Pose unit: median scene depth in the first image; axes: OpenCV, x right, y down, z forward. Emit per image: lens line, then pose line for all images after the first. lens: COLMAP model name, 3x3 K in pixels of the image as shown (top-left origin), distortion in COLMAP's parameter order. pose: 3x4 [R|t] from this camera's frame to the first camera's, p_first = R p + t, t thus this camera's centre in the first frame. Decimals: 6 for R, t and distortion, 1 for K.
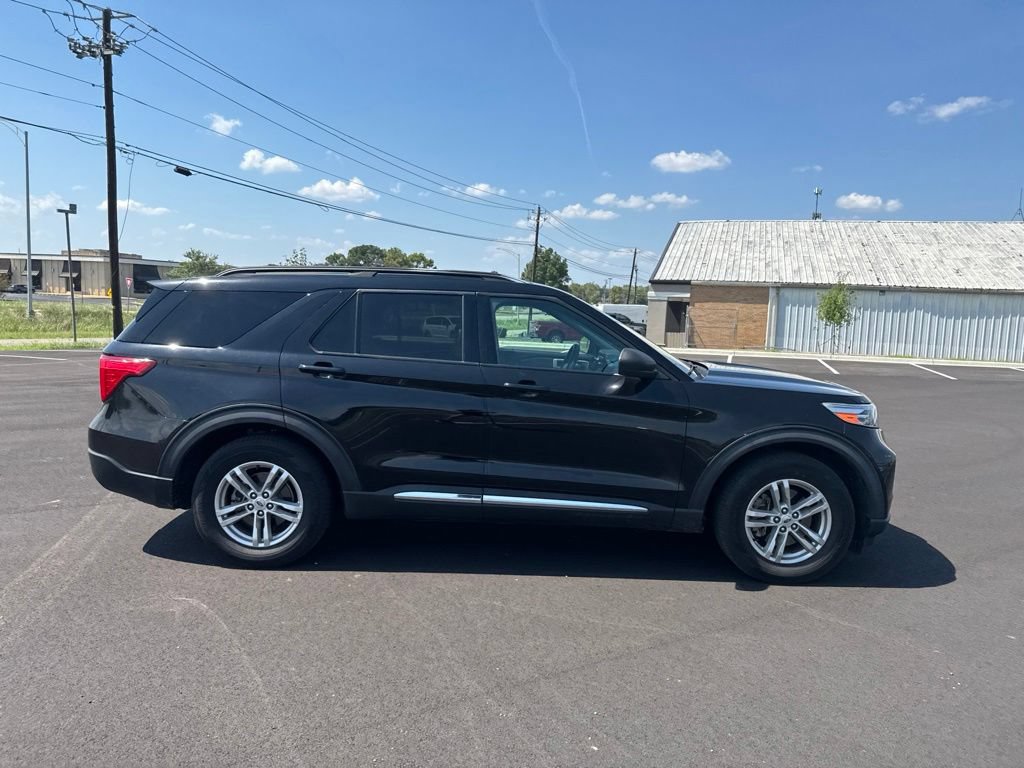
lens RADIAL K [[716.6, 0, 510.8], [0, 716.6, 389.6], [0, 0, 1]] dist [0.037890, -0.057382]
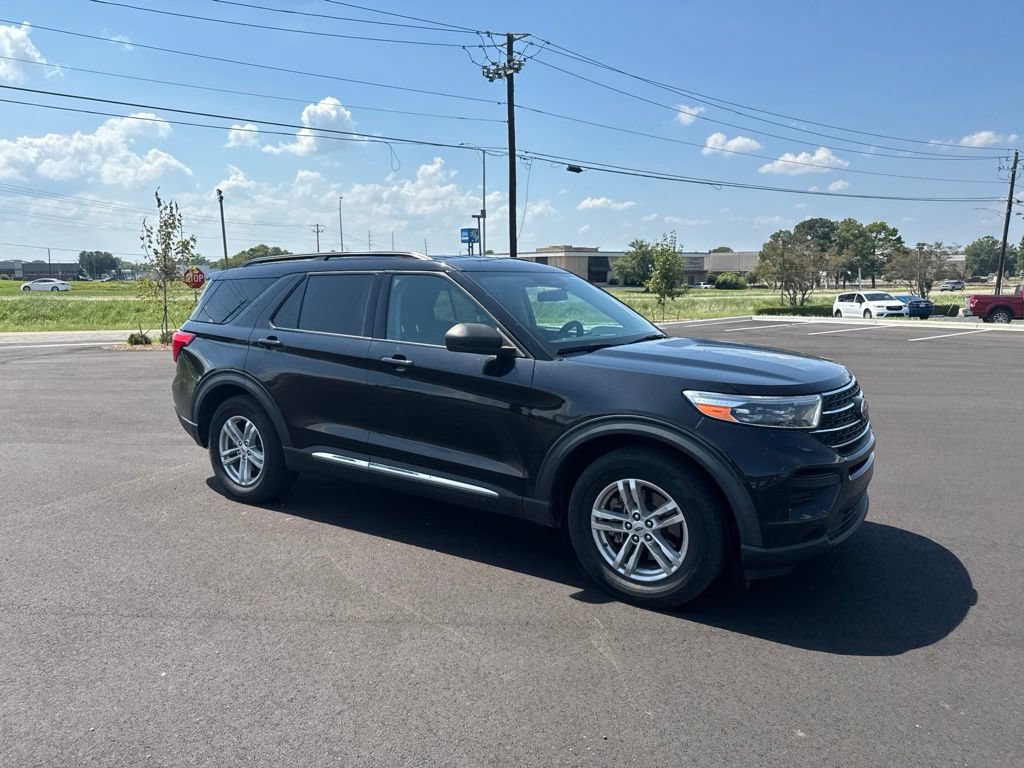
lens RADIAL K [[720.5, 0, 510.9], [0, 720.5, 393.6], [0, 0, 1]] dist [0.069510, -0.096852]
pose [[0.822676, 0.049033, -0.566393, 0.124663], [-0.033249, 0.998718, 0.038167, -0.000406], [0.567538, -0.012567, 0.823251, 0.038308]]
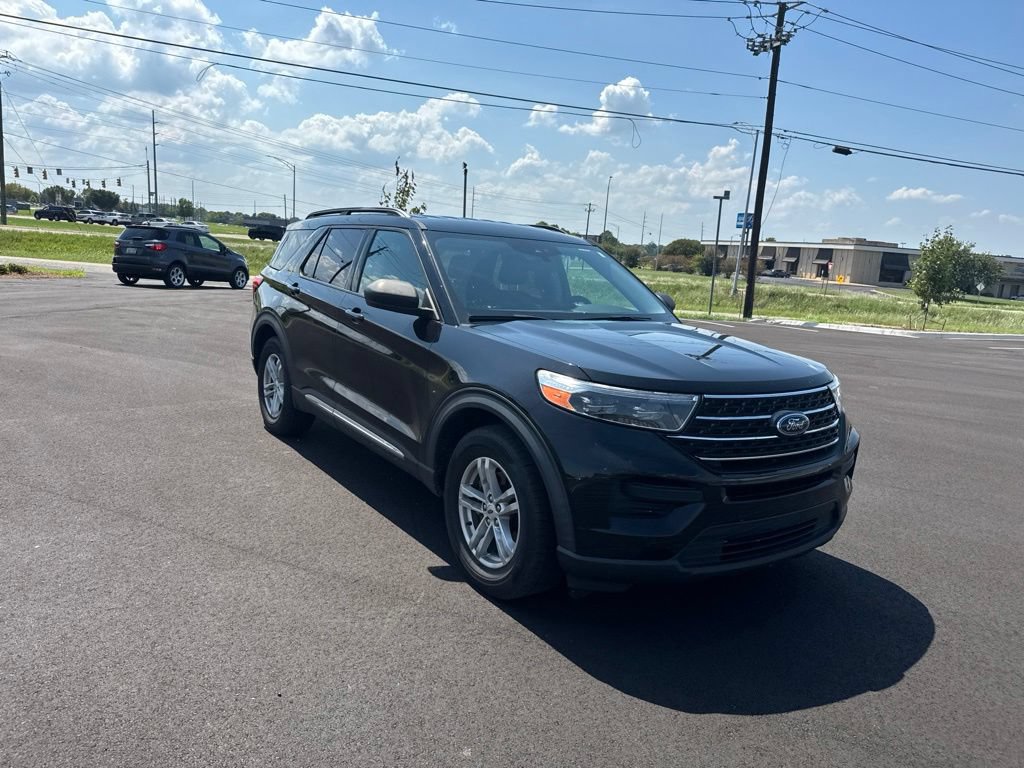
lens RADIAL K [[726.1, 0, 514.6], [0, 726.1, 385.8], [0, 0, 1]] dist [0.075844, -0.122408]
pose [[0.567657, 0.152447, -0.809027, 0.174185], [-0.148000, 0.985593, 0.081873, -0.003764], [0.809852, 0.073261, 0.582041, 0.093787]]
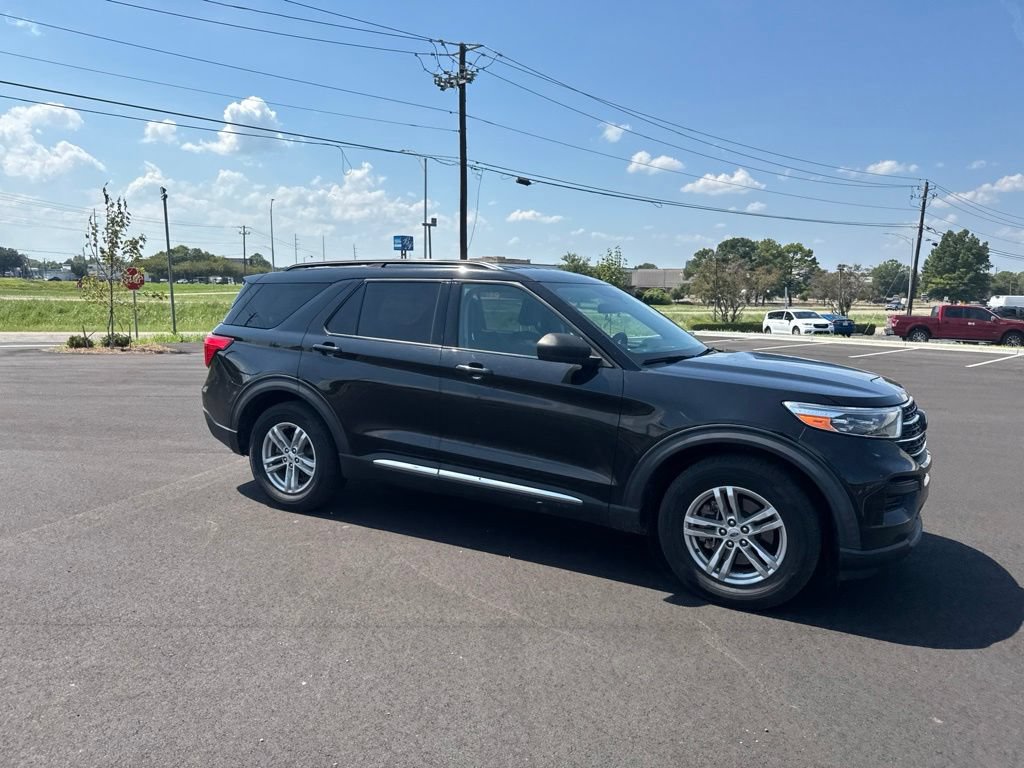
lens RADIAL K [[720.7, 0, 508.3], [0, 720.7, 401.0], [0, 0, 1]] dist [0.067704, -0.086005]
pose [[0.873350, 0.056715, -0.483781, 0.095840], [-0.047828, 0.998384, 0.030702, 0.001089], [0.484740, -0.003675, 0.874651, 0.016543]]
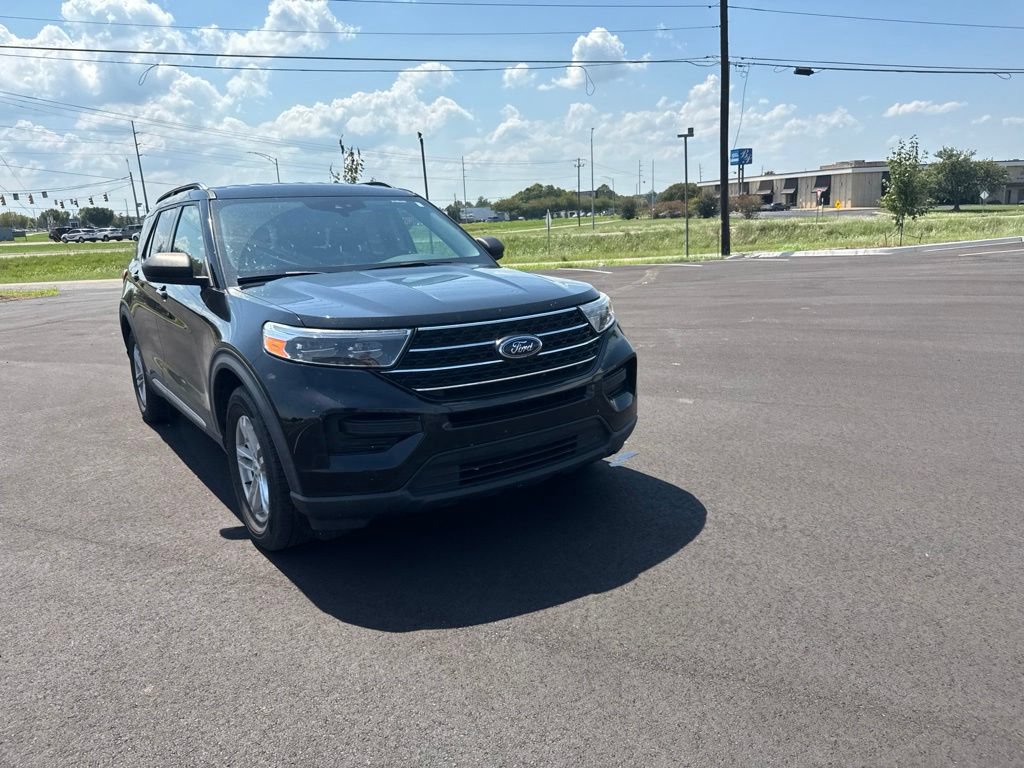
lens RADIAL K [[730.1, 0, 510.5], [0, 730.1, 390.1], [0, 0, 1]] dist [0.036512, -0.062846]
pose [[0.559975, 0.125759, -0.818910, 0.204700], [-0.028446, 0.990748, 0.132696, -0.003337], [0.828021, -0.051012, 0.558372, 0.133819]]
